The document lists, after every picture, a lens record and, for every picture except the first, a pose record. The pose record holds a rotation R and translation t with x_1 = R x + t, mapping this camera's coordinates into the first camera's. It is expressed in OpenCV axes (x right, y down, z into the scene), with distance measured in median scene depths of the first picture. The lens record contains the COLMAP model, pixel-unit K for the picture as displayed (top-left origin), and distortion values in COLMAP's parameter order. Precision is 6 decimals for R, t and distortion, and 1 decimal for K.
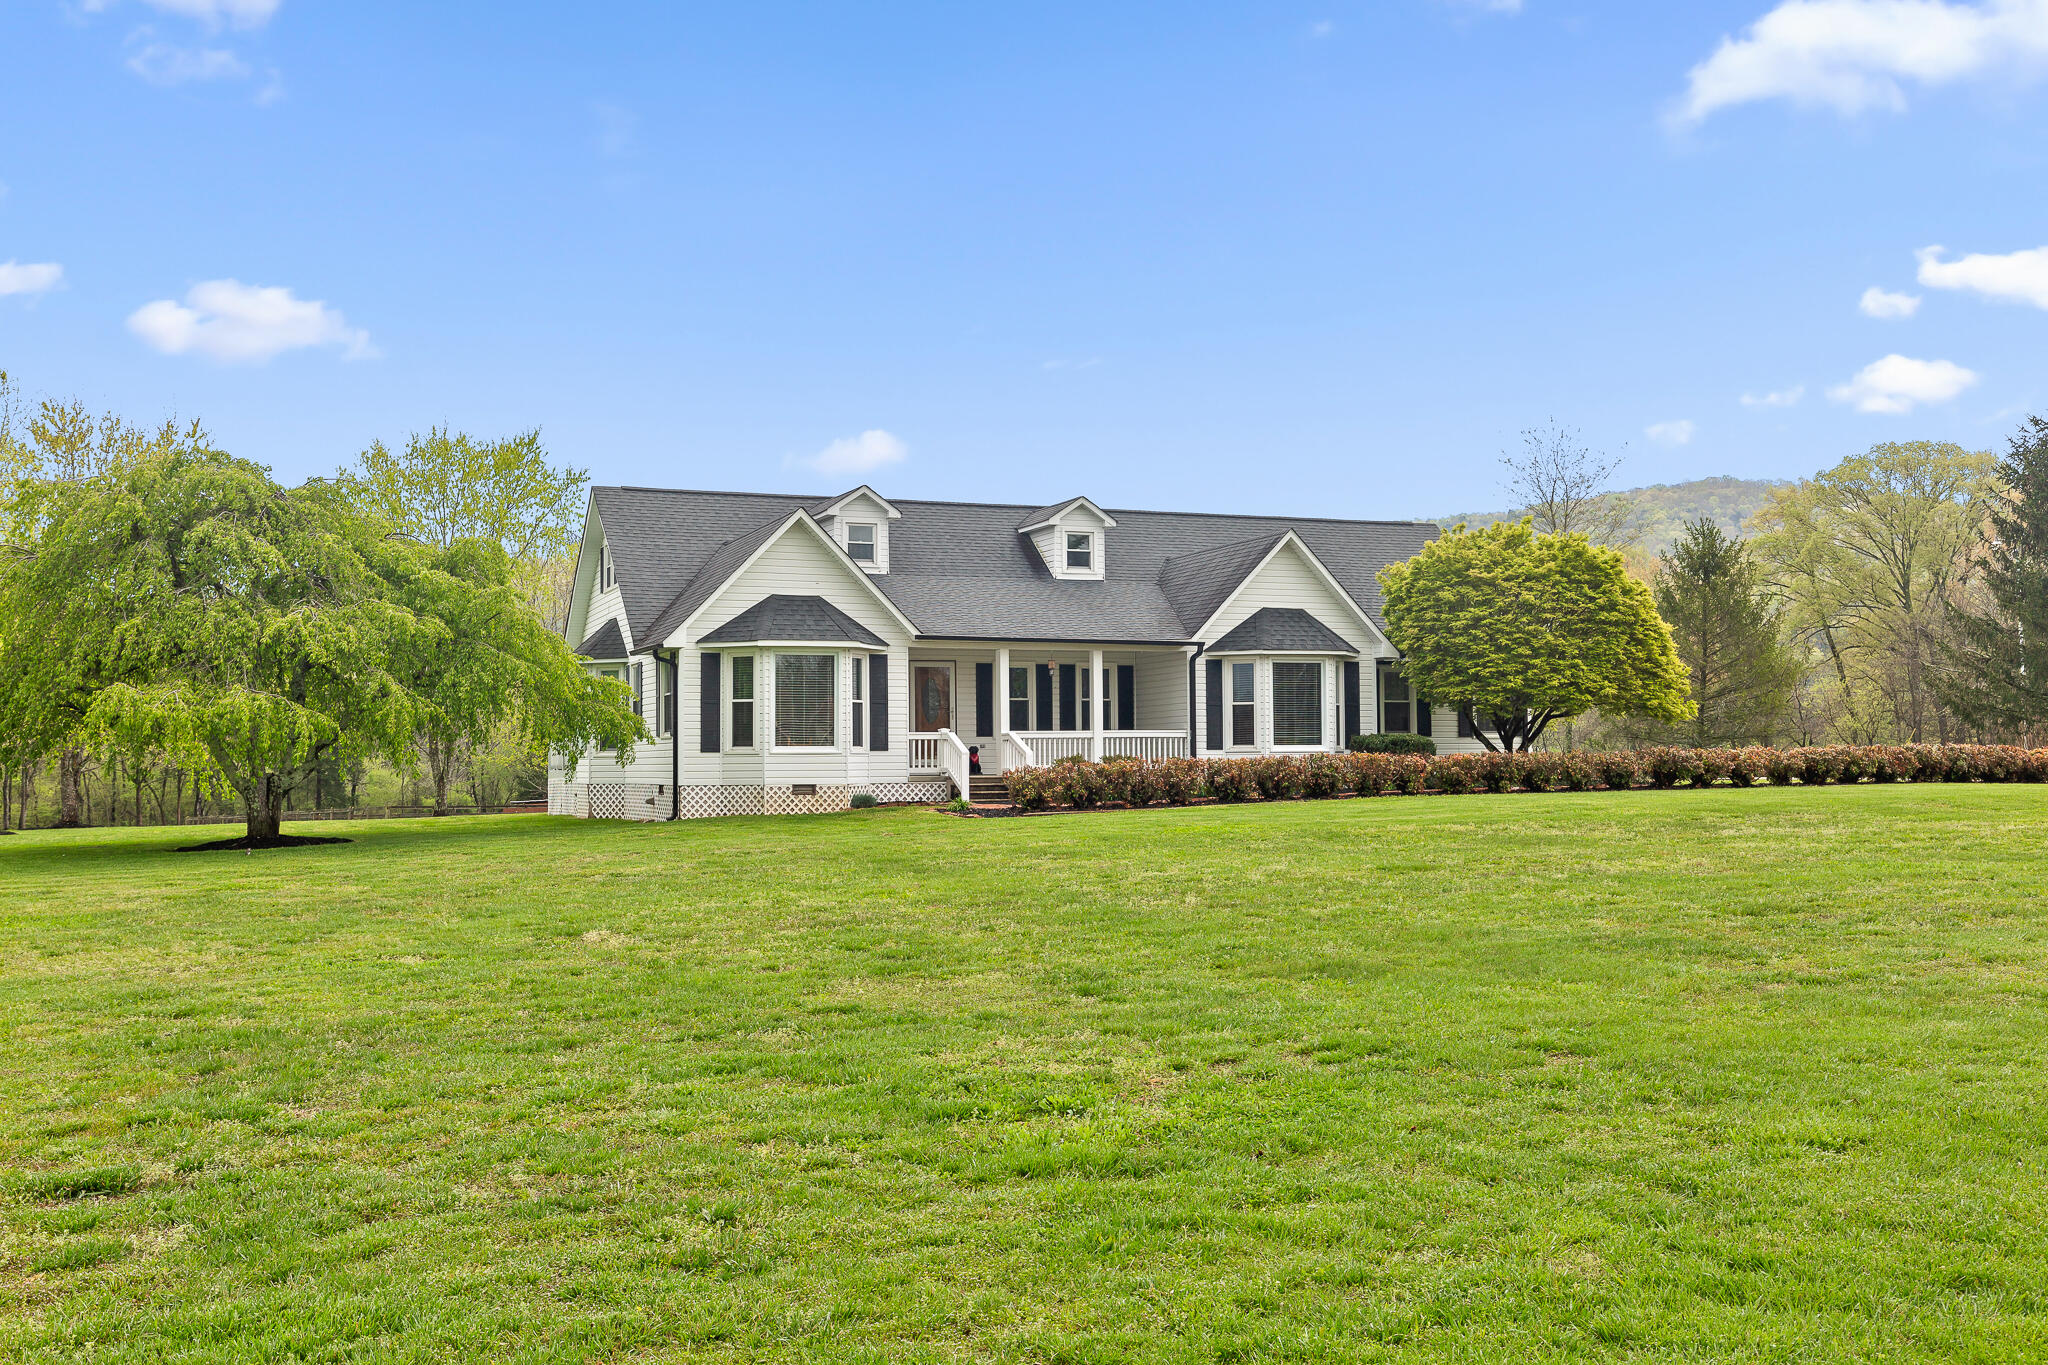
lens RADIAL K [[1956.2, 0, 1024.0], [0, 1956.2, 682.5], [0, 0, 1]] dist [-0.011788, -0.000320]
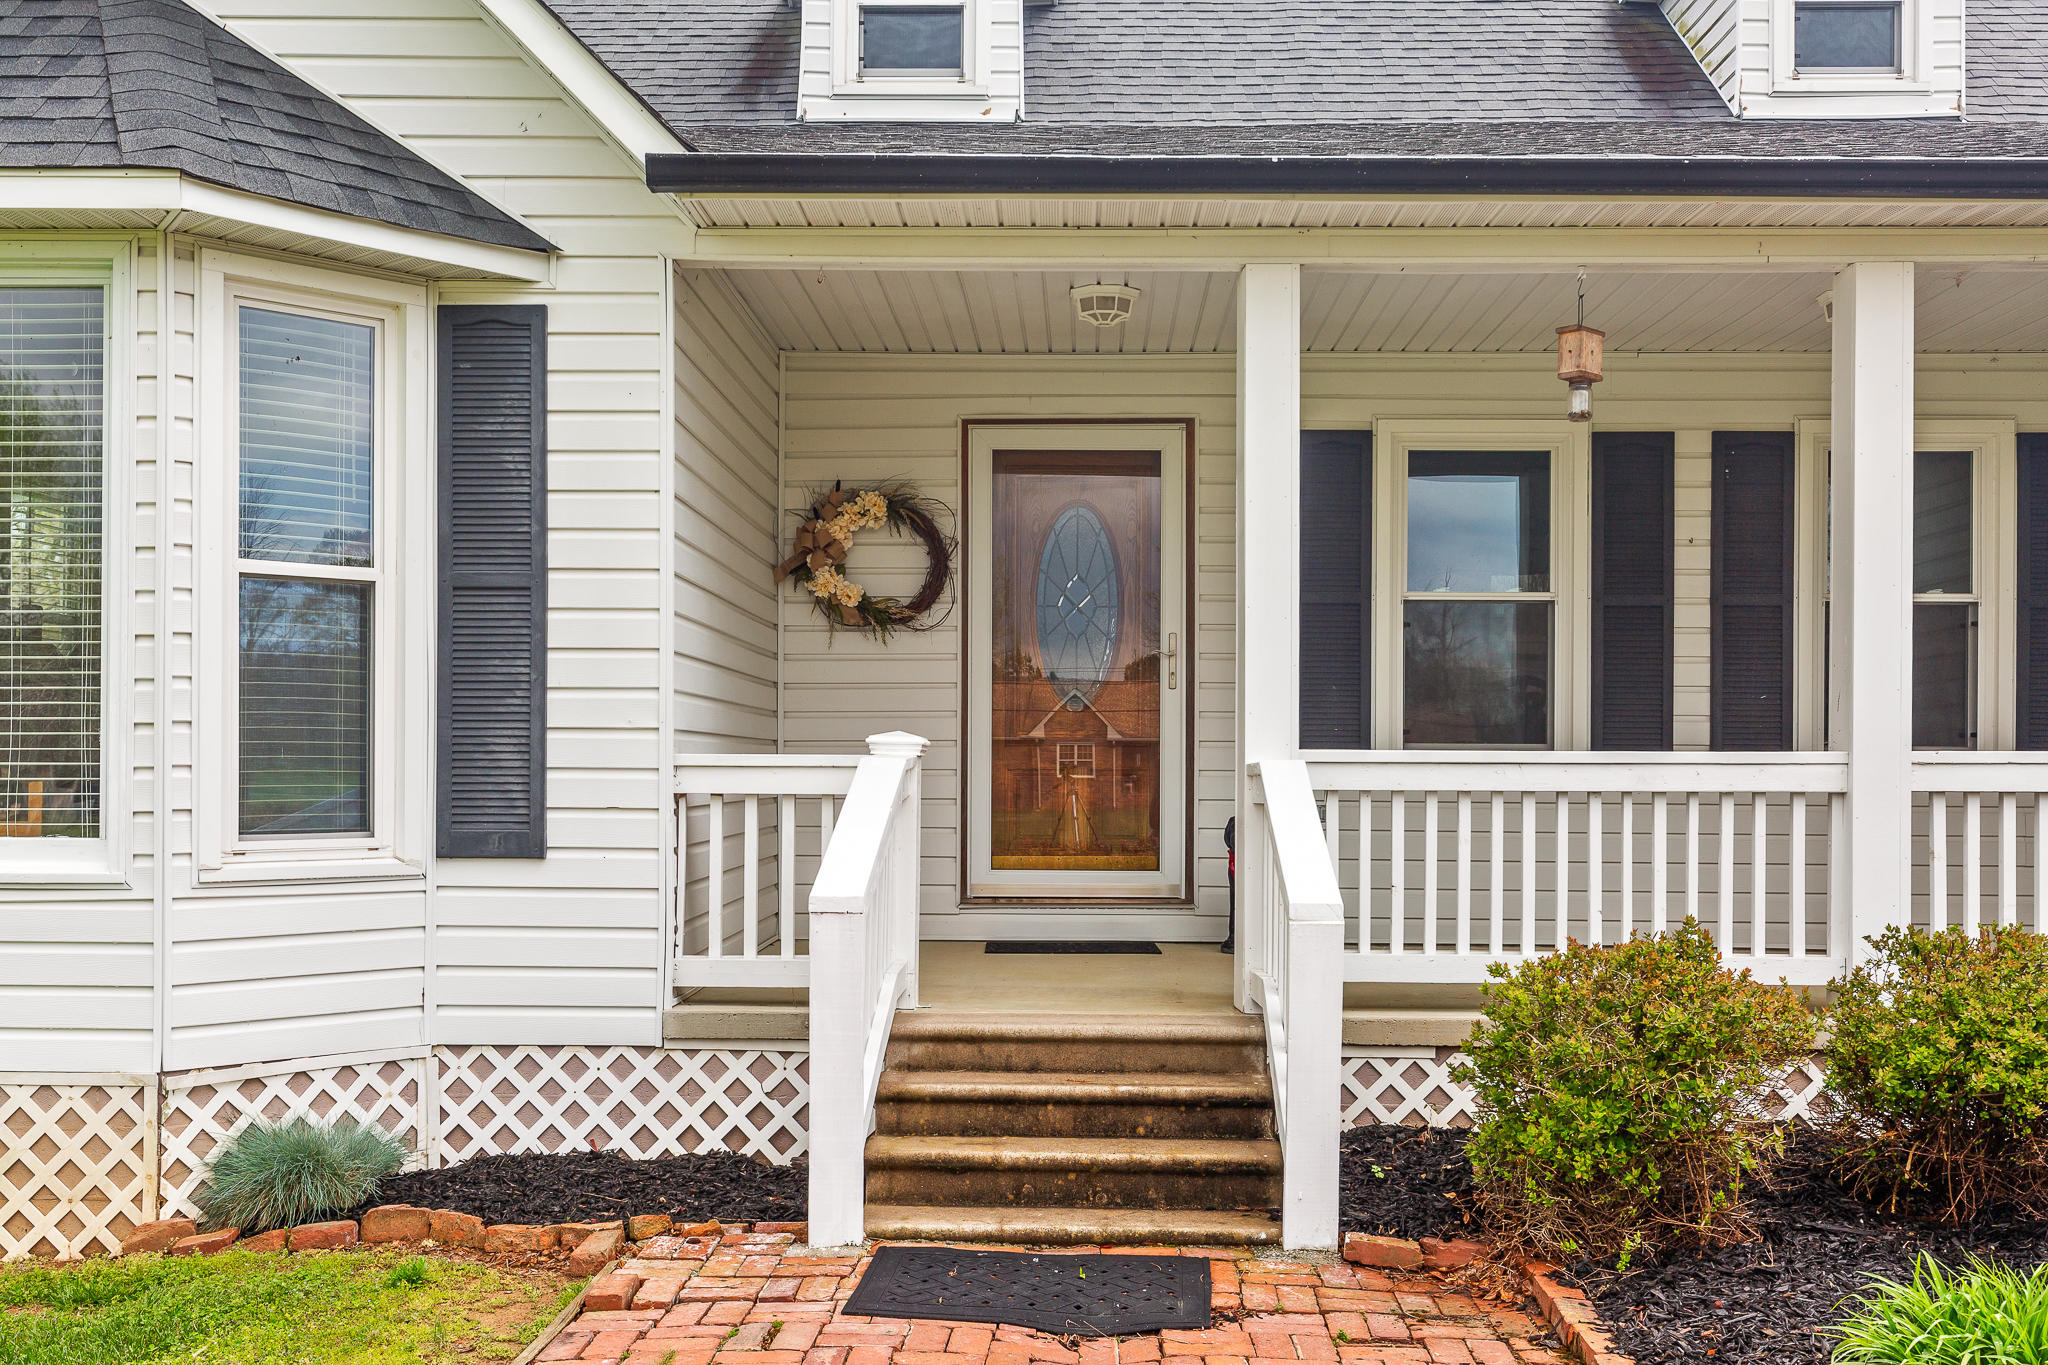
lens RADIAL K [[2062.5, 0, 1023.8], [0, 2062.5, 771.8], [0, 0, 1]] dist [-0.000964, 0.006203]
pose [[0.927429, 0.009470, -0.373880, 0.036286], [0.004904, 0.999286, 0.037474, 0.019599], [0.373968, -0.036588, 0.926720, 0.813232]]
